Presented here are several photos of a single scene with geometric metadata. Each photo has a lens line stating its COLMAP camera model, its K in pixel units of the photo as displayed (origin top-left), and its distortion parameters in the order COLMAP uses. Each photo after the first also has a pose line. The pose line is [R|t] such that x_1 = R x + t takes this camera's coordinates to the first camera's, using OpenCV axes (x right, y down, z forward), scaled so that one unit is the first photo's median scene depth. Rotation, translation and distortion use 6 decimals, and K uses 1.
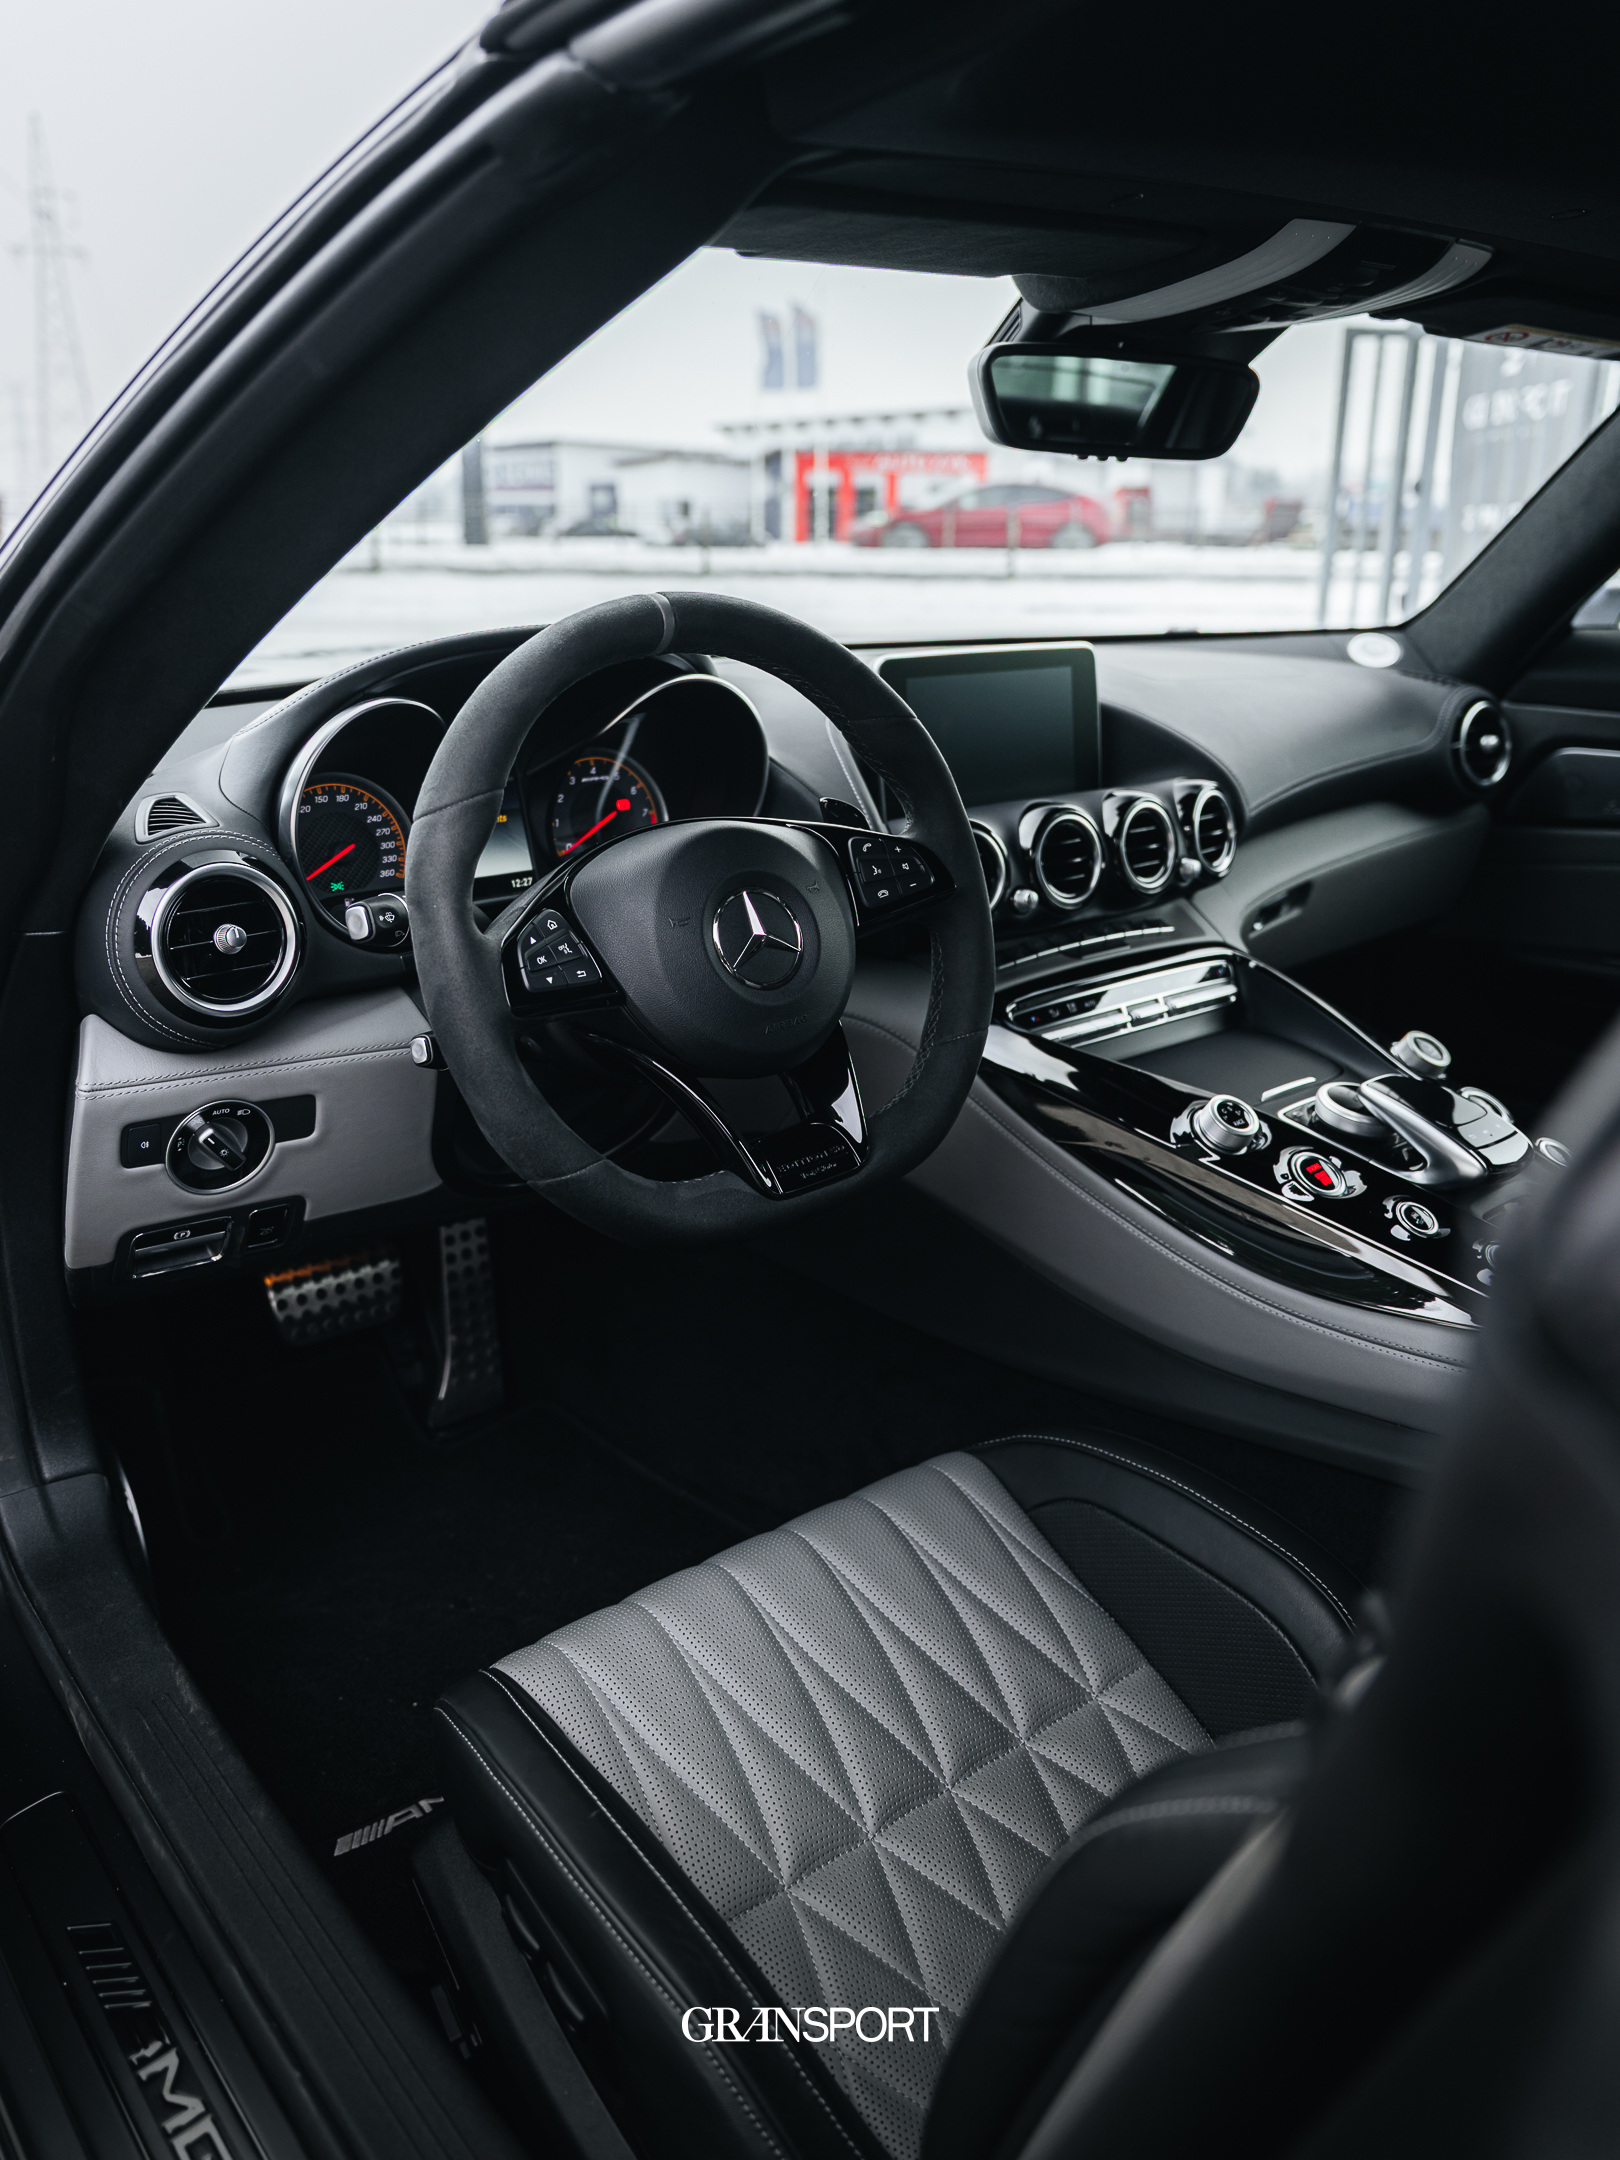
lens RADIAL K [[1549.4, 0, 813.7], [0, 1549.4, 1037.8], [0, 0, 1]] dist [0.002867, 0.001787]
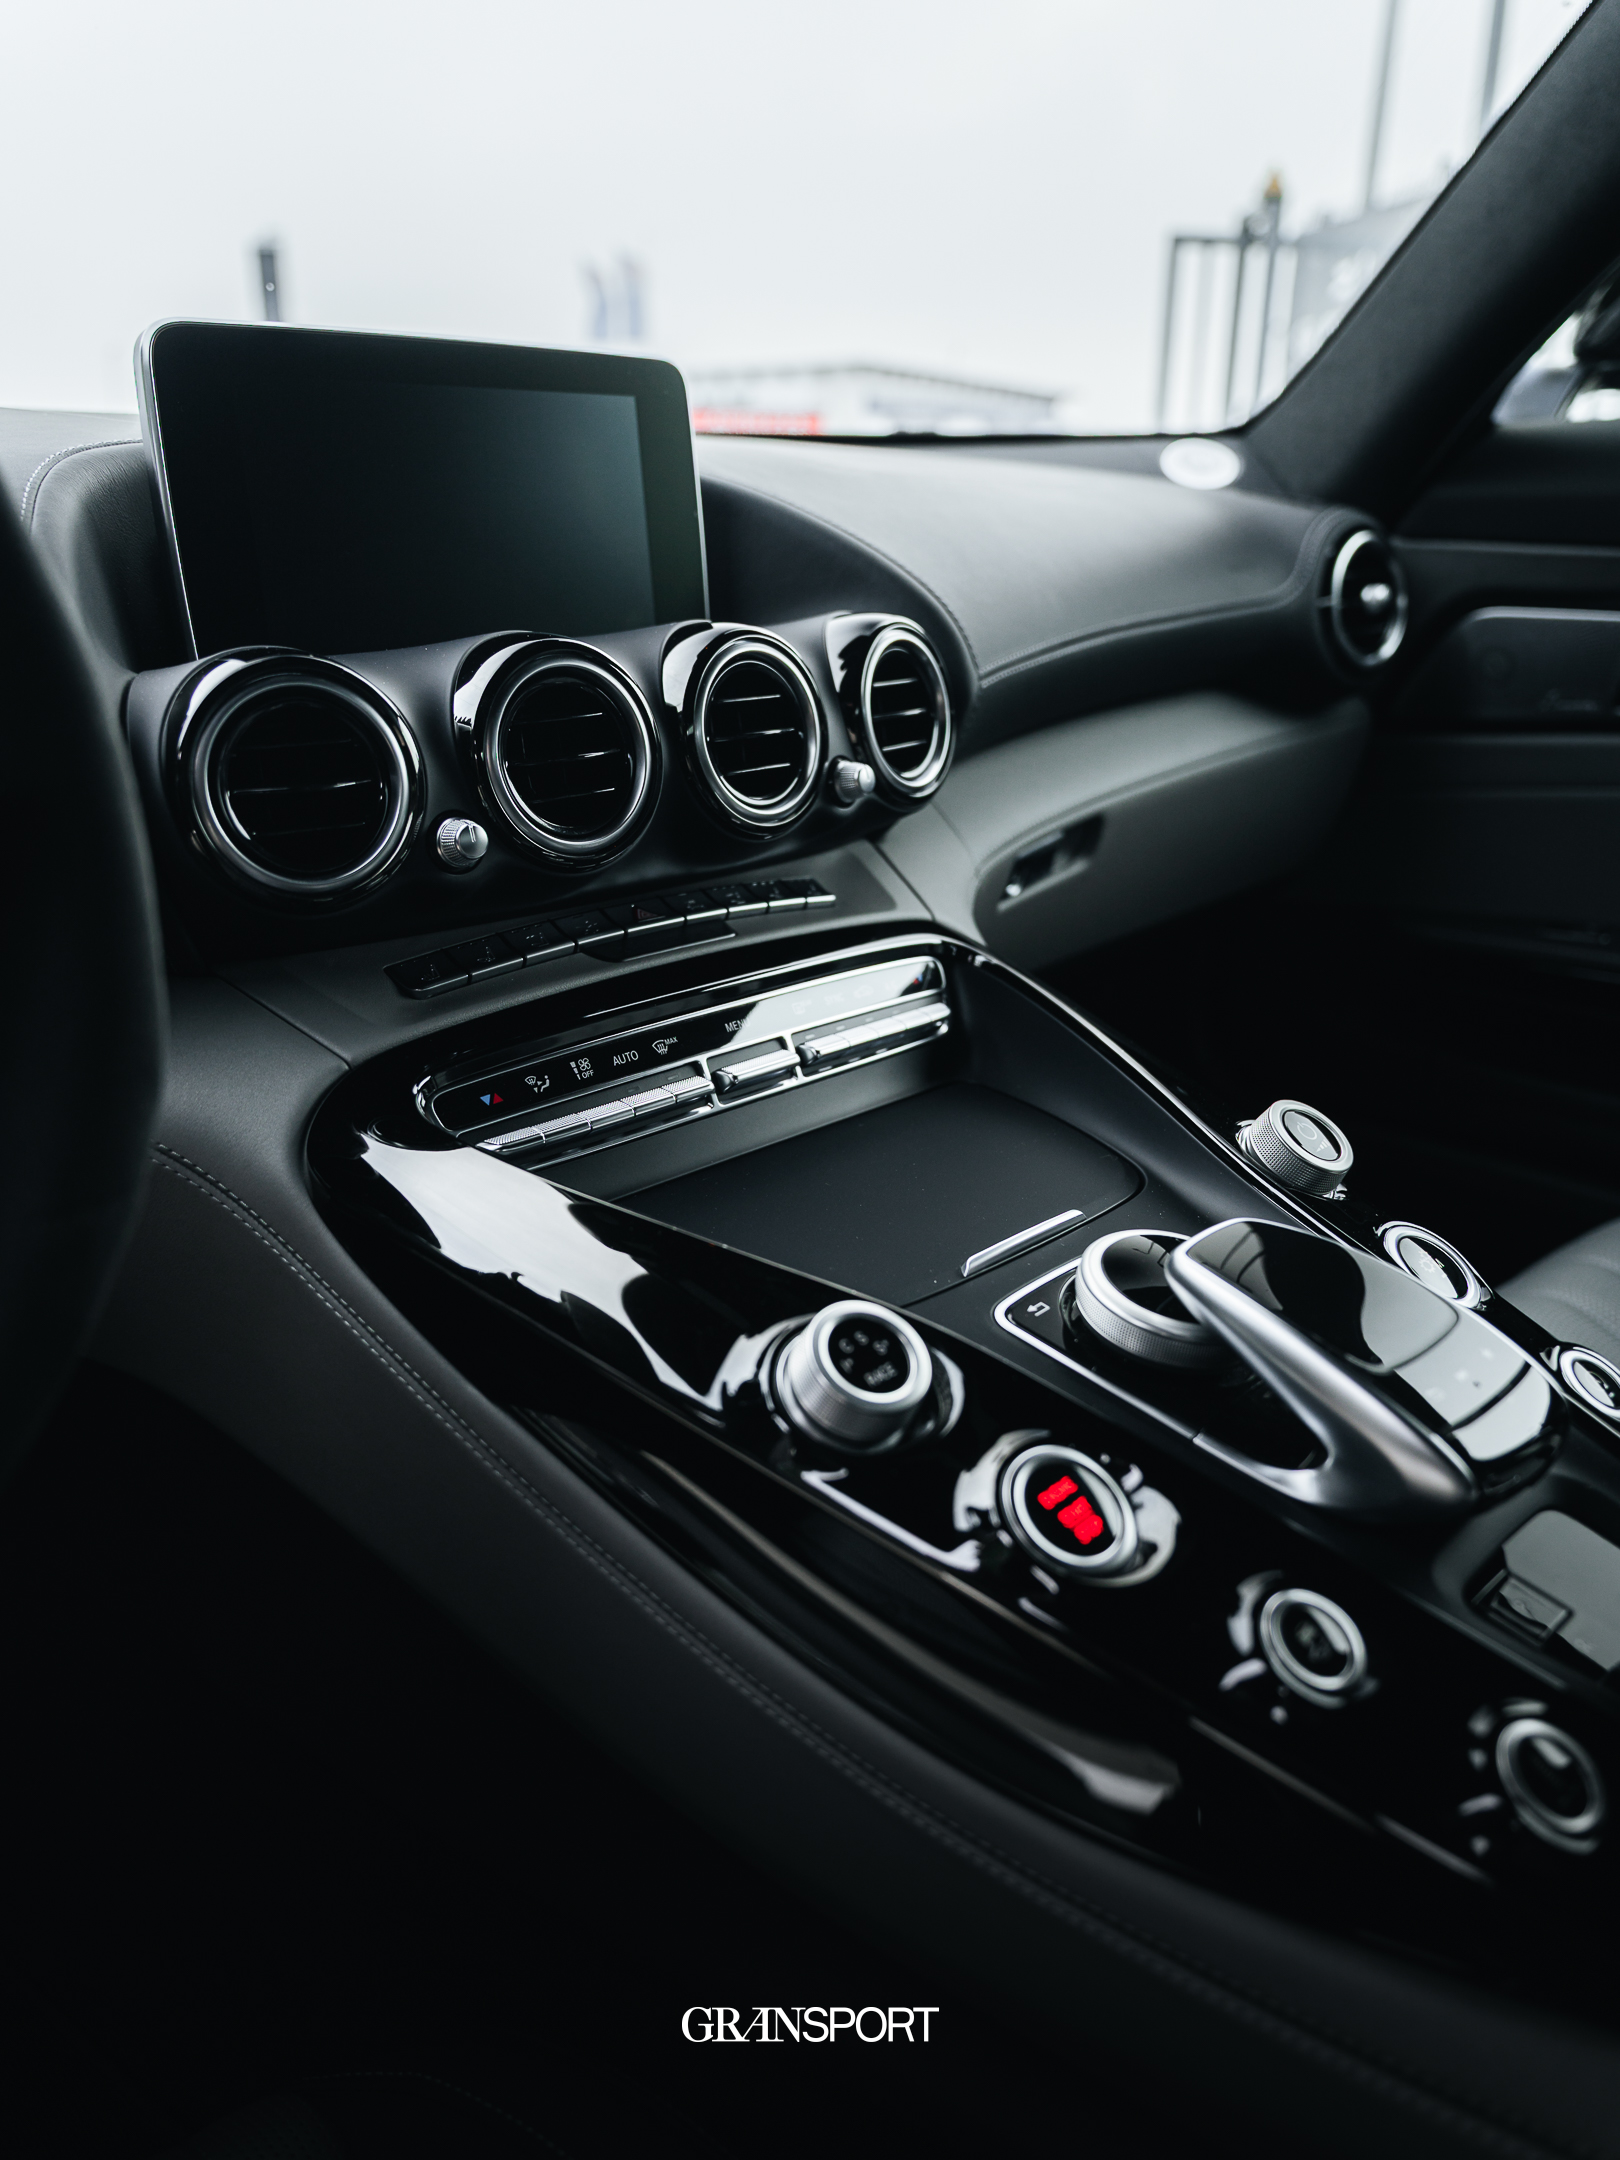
lens RADIAL K [[1477.5, 0, 810.0], [0, 1477.5, 1080.0], [0, 0, 1]] dist [-0.003105, -0.001277]
pose [[0.996191, -0.027708, 0.082678, 0.182975], [0.023382, 0.998329, 0.052839, -0.035478], [-0.084003, -0.050704, 0.995175, 0.500885]]
